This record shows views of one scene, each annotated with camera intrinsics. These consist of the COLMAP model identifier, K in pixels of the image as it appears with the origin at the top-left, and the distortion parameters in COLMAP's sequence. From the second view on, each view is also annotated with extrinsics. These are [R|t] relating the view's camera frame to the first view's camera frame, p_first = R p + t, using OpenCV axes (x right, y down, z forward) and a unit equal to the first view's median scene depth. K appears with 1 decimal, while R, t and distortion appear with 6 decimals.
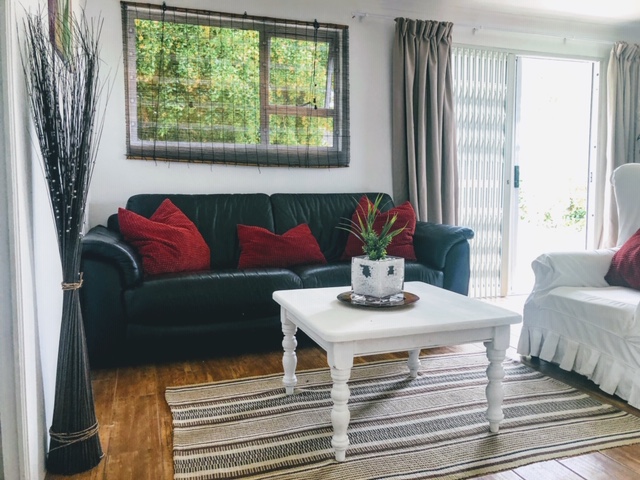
lens RADIAL K [[528.8, 0, 322.5], [0, 528.8, 237.1], [0, 0, 1]] dist [0.025956, -0.021322]
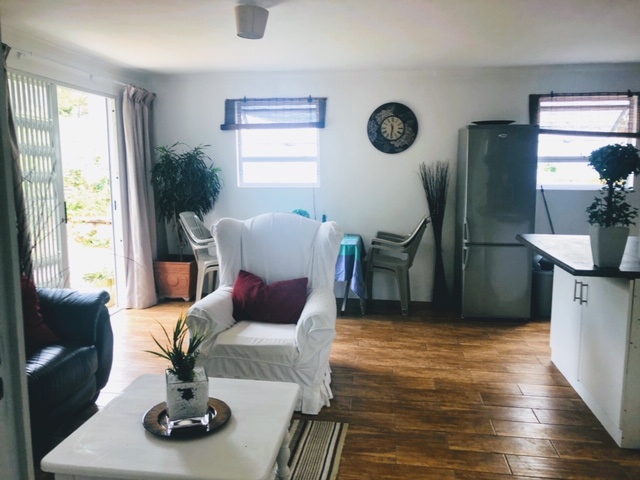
lens RADIAL K [[526.9, 0, 308.1], [0, 526.9, 239.5], [0, 0, 1]] dist [-0.008856, -0.002817]
pose [[0.464397, -0.116407, 0.877944, -0.458052], [0.071713, 0.993011, 0.093731, -0.211754], [-0.882719, 0.019432, 0.469499, 0.288829]]
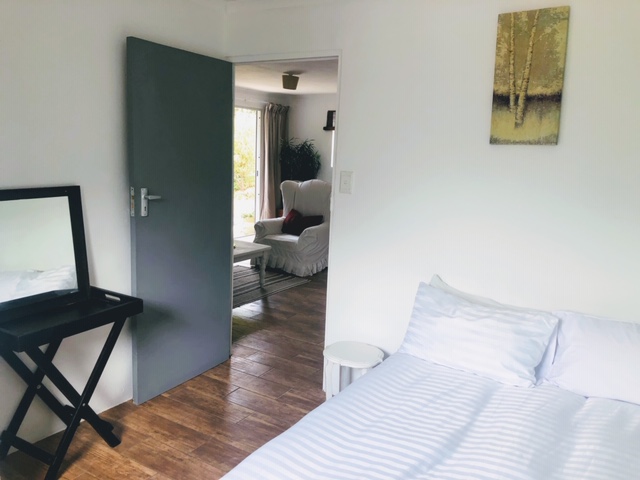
lens RADIAL K [[528.8, 0, 322.5], [0, 528.8, 237.1], [0, 0, 1]] dist [0.025956, -0.021322]
pose [[0.772447, -0.070236, 0.631183, -0.878271], [0.010656, 0.995159, 0.097697, -0.129252], [-0.634990, -0.068740, 0.769456, -1.007293]]
